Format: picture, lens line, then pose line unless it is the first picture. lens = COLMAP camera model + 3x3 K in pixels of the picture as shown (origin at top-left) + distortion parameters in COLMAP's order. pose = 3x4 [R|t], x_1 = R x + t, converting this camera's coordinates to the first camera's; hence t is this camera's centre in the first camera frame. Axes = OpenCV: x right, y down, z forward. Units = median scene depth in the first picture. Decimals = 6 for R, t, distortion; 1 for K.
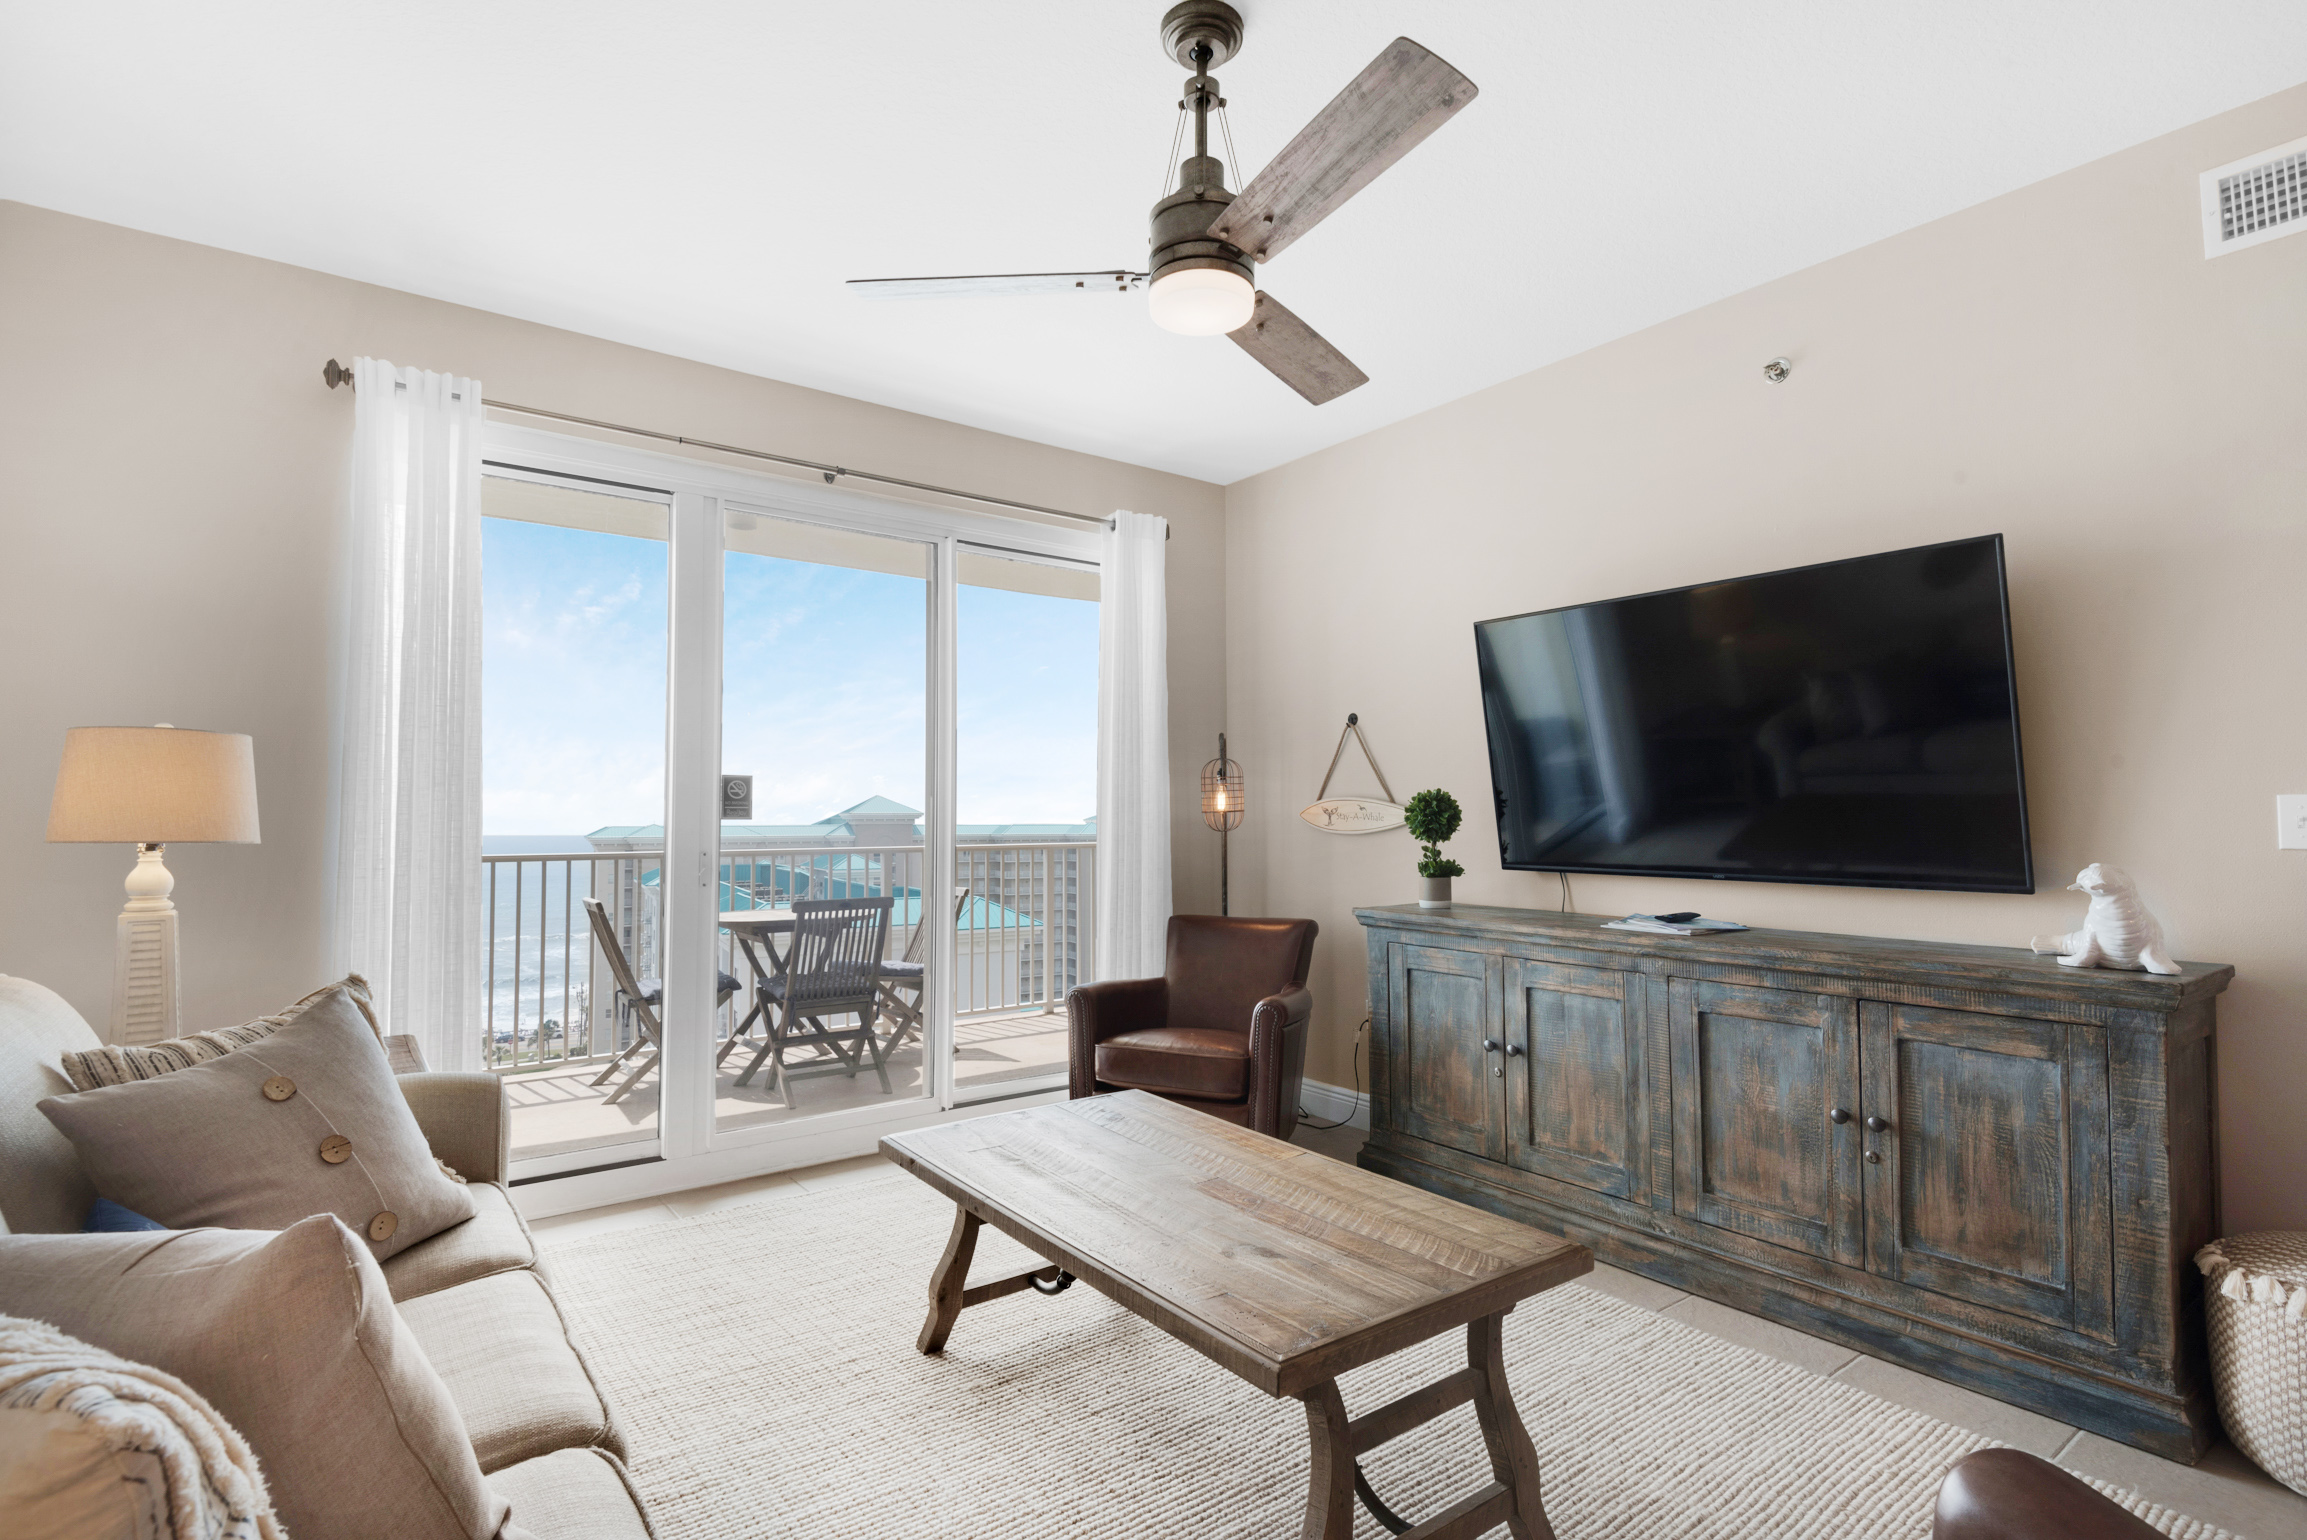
lens RADIAL K [[1117.6, 0, 1122.1], [0, 1117.6, 778.6], [0, 0, 1]] dist [0.052481, -0.046222]
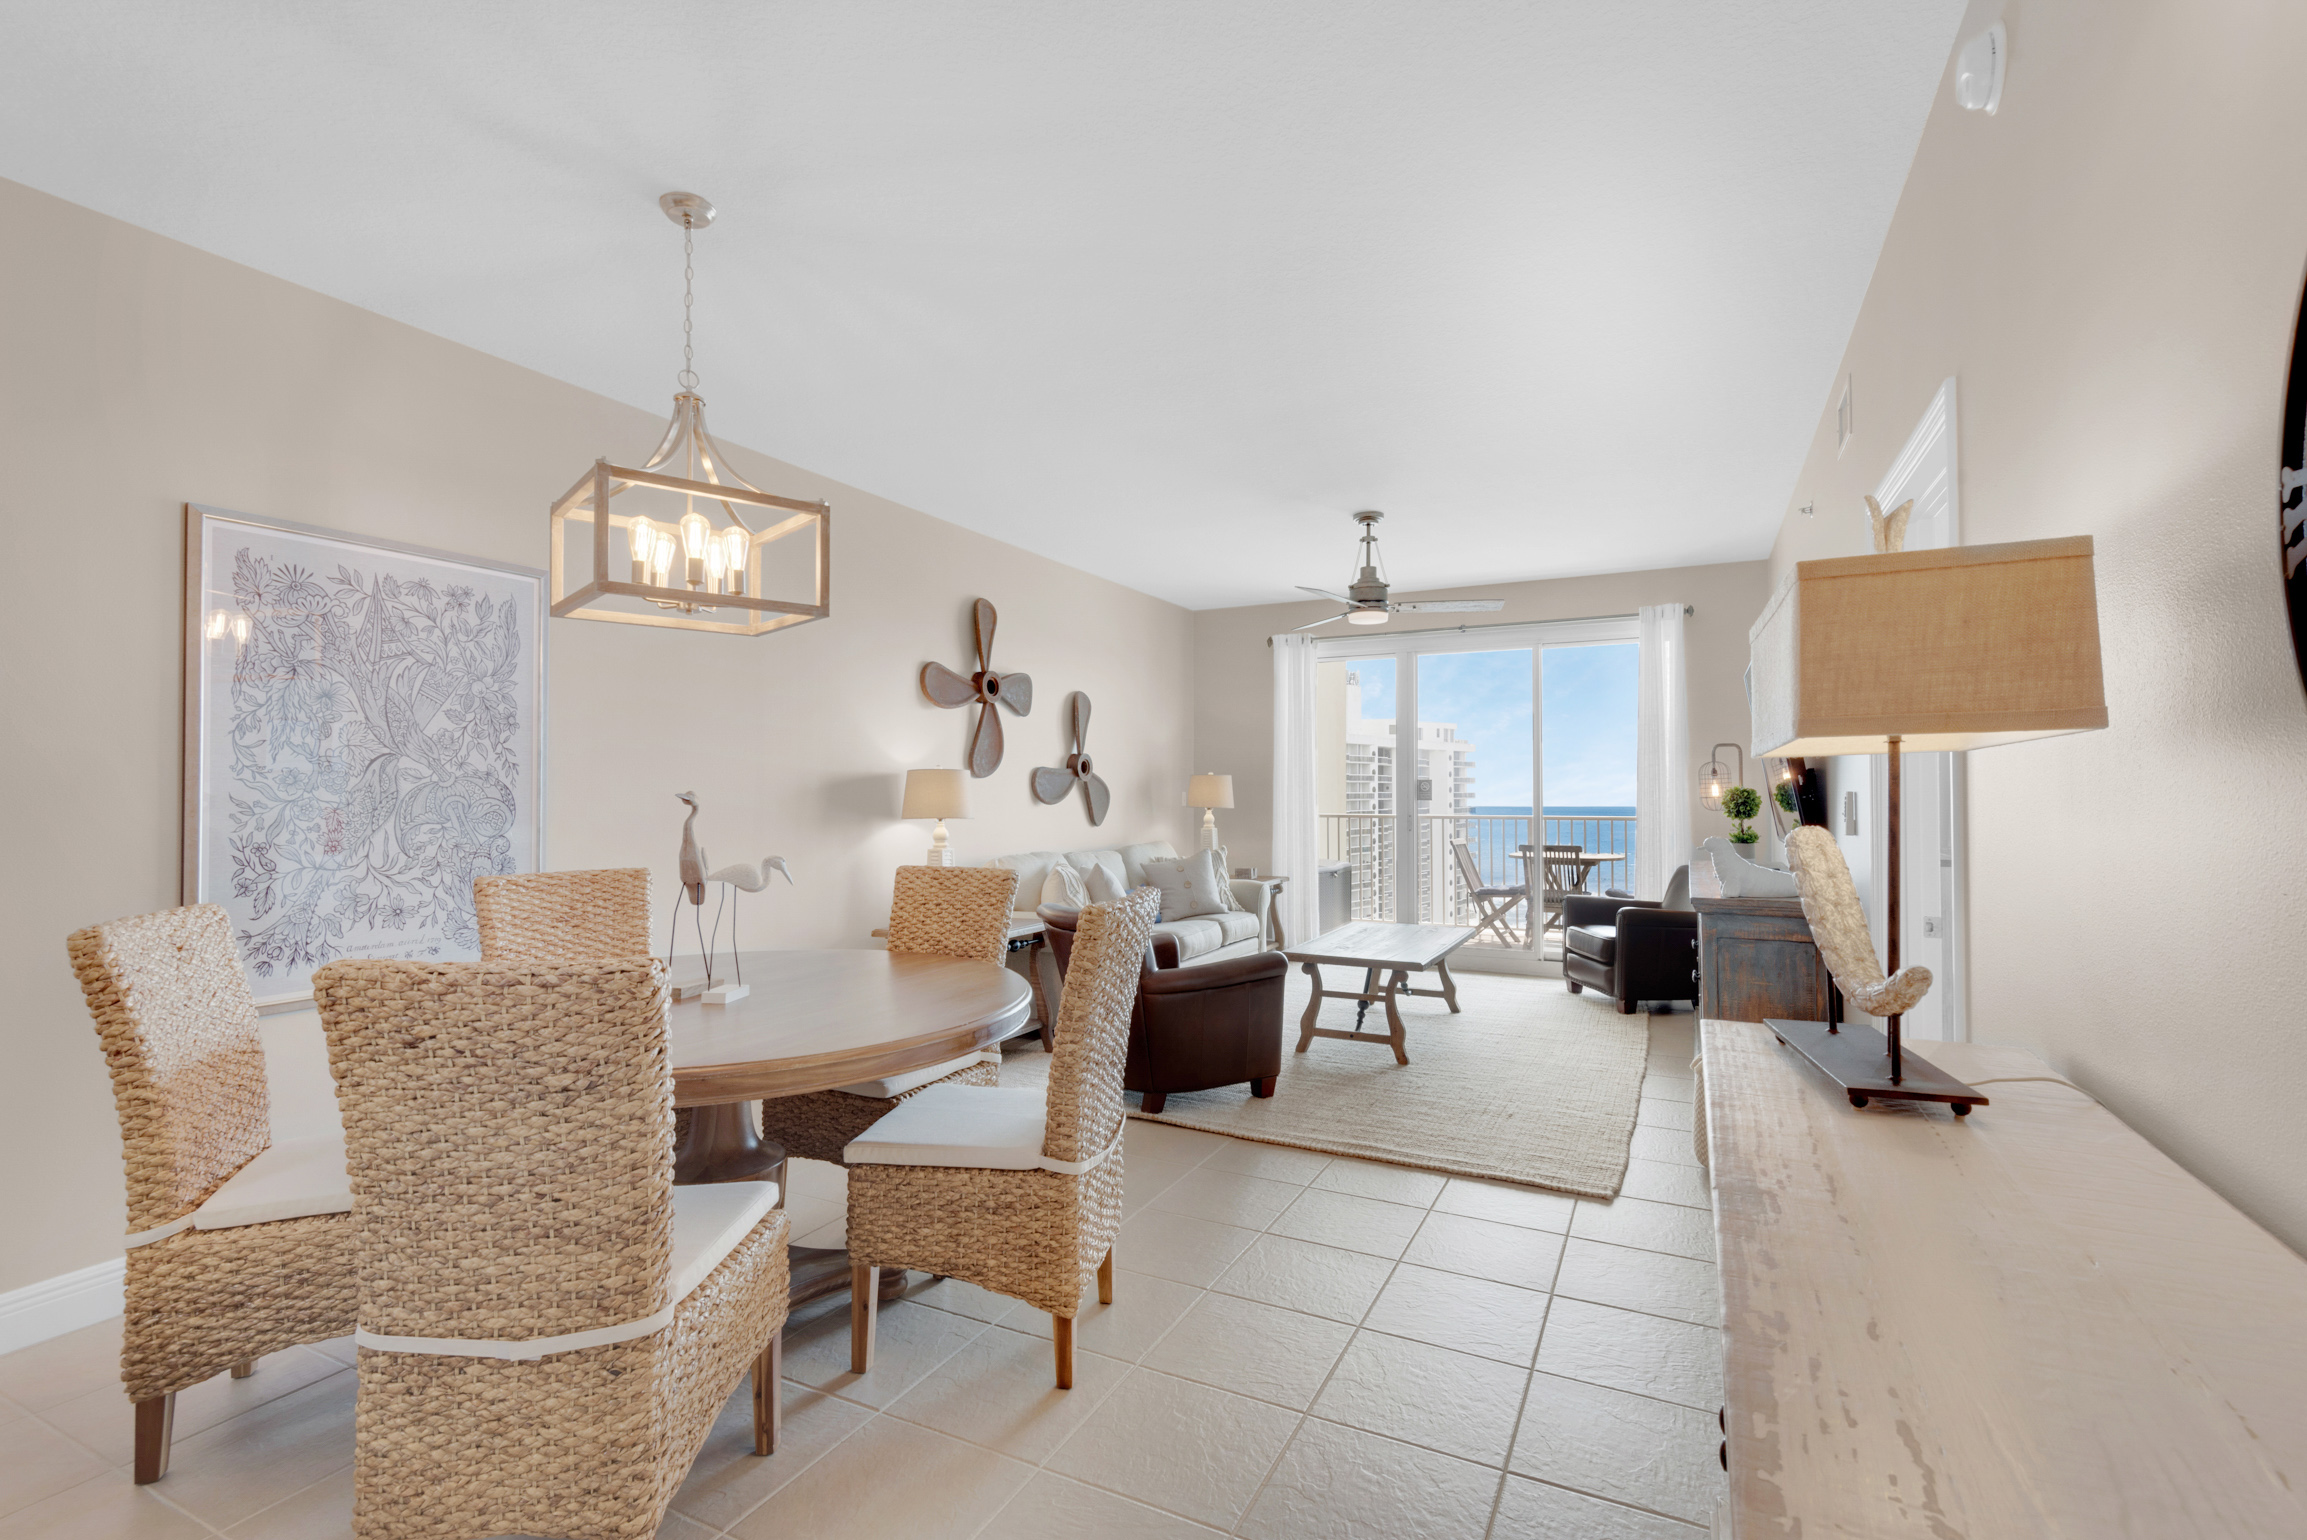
lens RADIAL K [[1034.1, 0, 1147.6], [0, 1034.1, 777.9], [0, 0, 1]] dist [0.051413, -0.025065]
pose [[0.448920, -0.010089, -0.893515, 1.720819], [0.035793, 0.999337, 0.006699, -0.055043], [0.892855, -0.034989, 0.448983, -0.515525]]
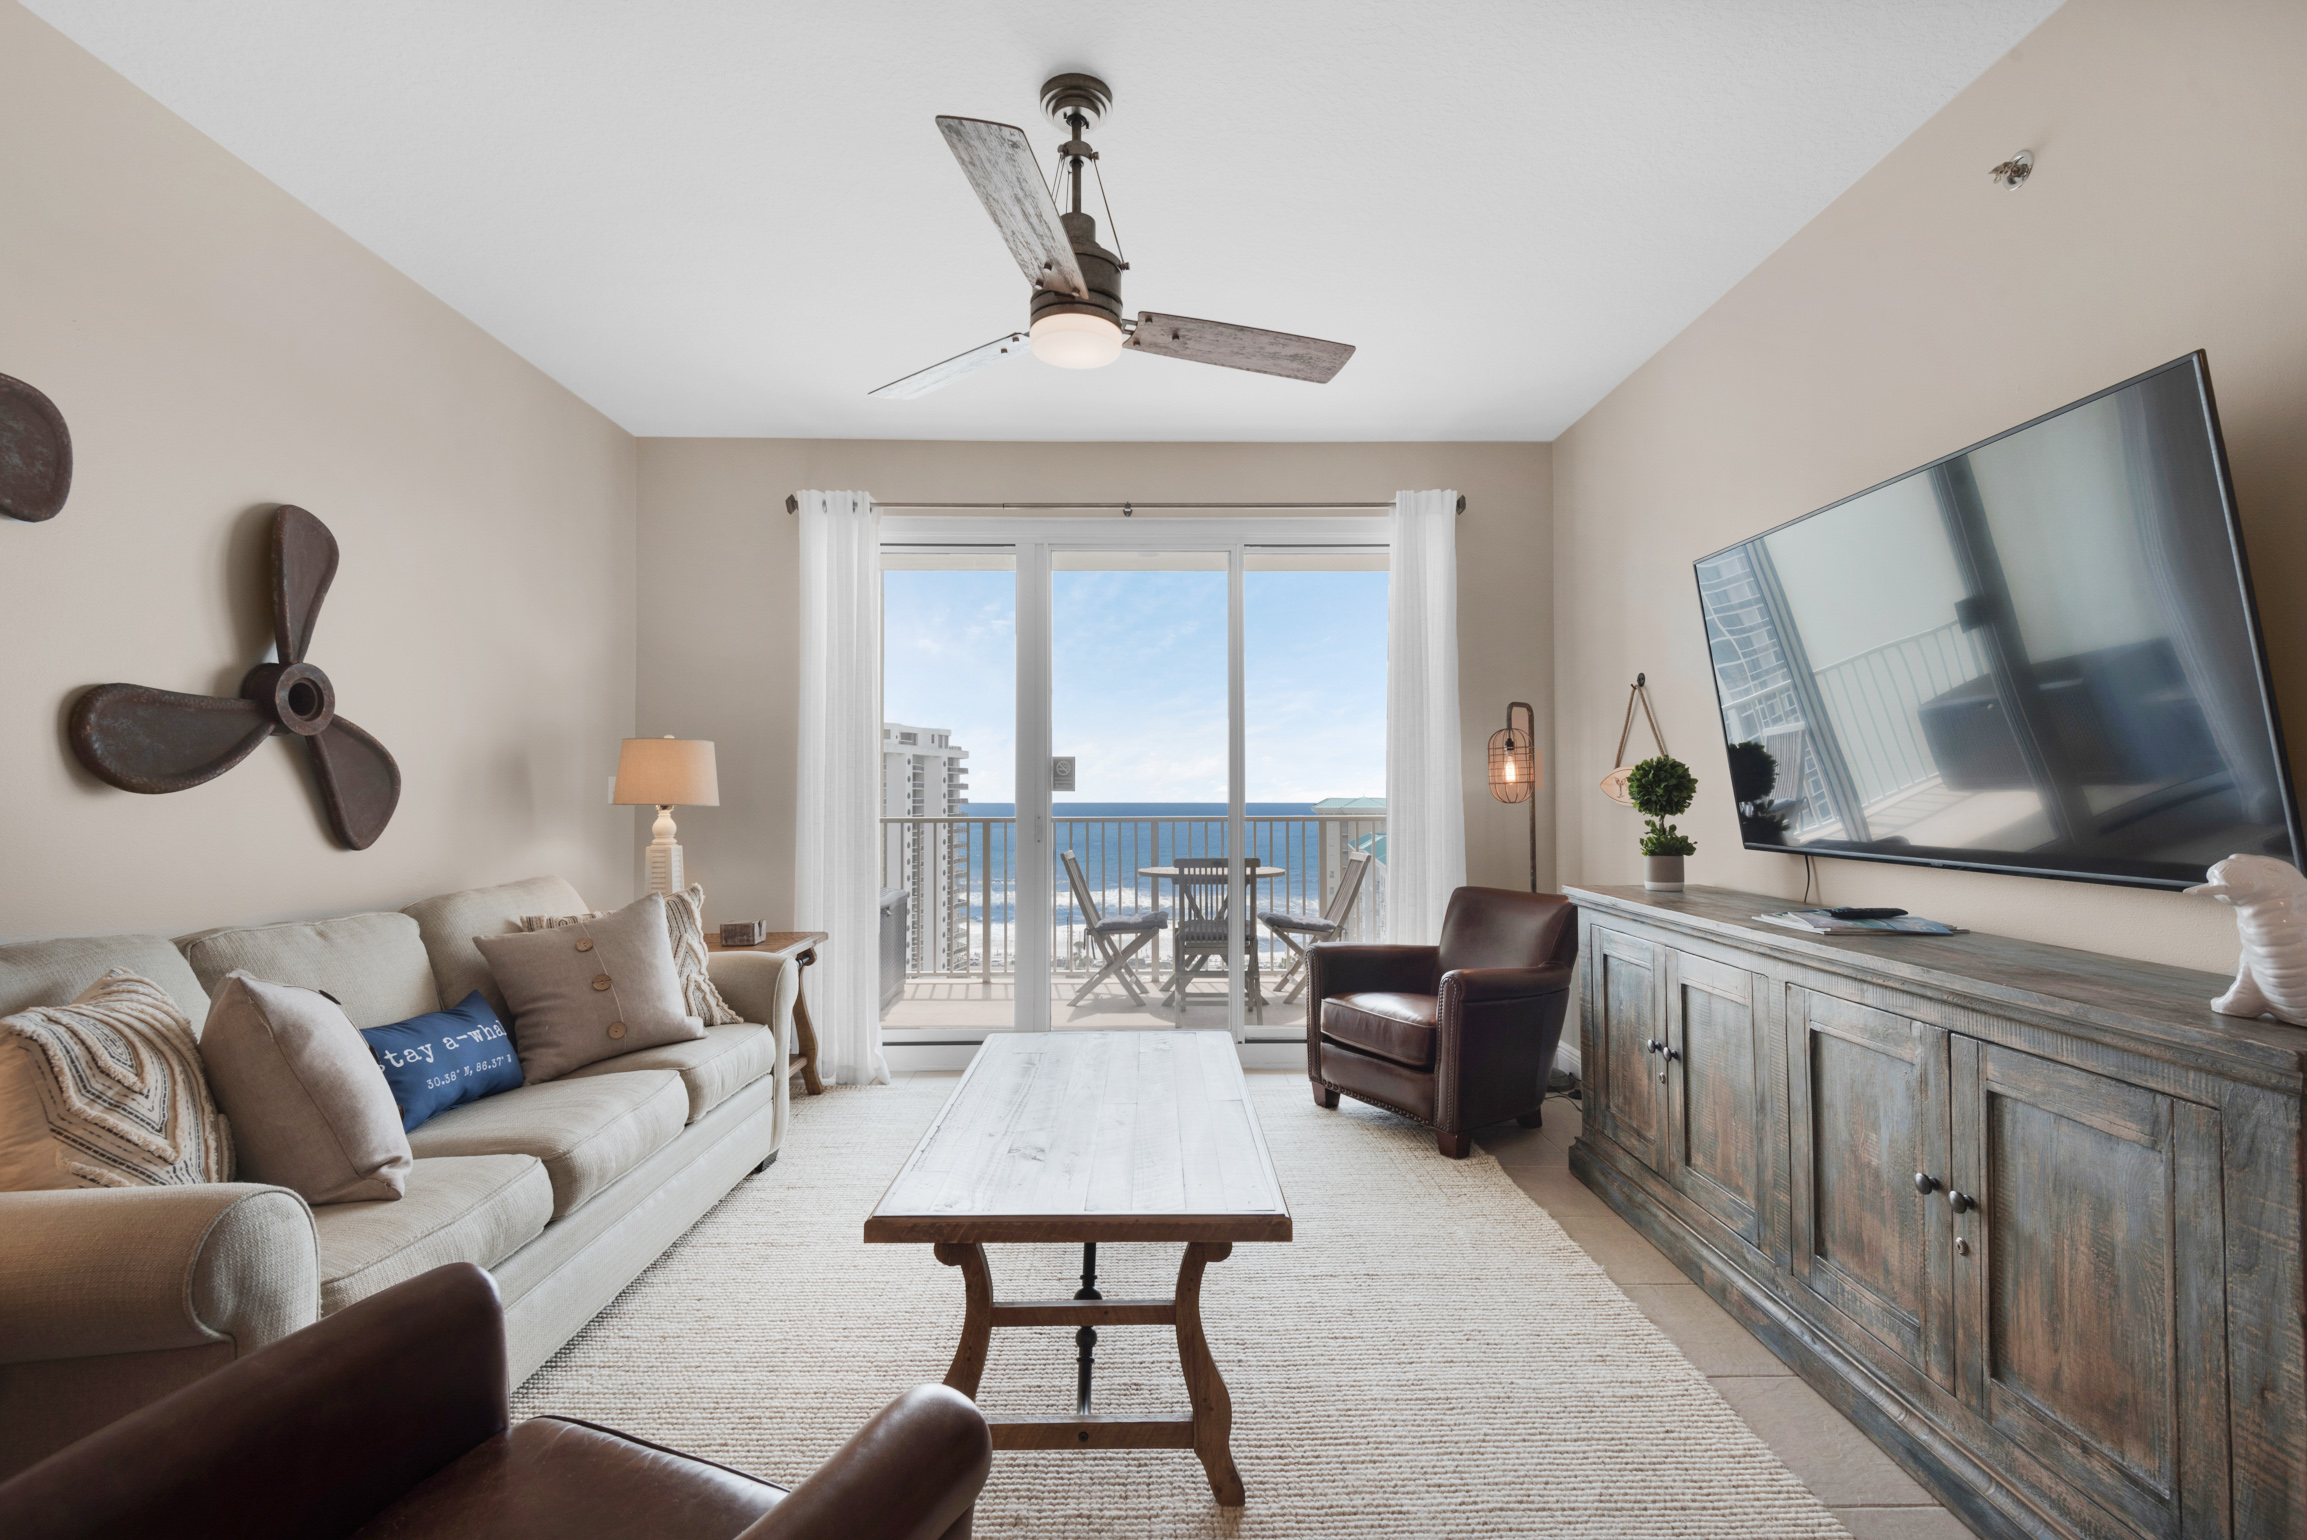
lens RADIAL K [[1034.1, 0, 1147.6], [0, 1034.1, 777.9], [0, 0, 1]] dist [0.051413, -0.025065]
pose [[0.810855, -0.009324, -0.585172, 0.625960], [0.022001, 0.999652, 0.014558, 0.008234], [0.584833, -0.024678, 0.810778, 0.138992]]
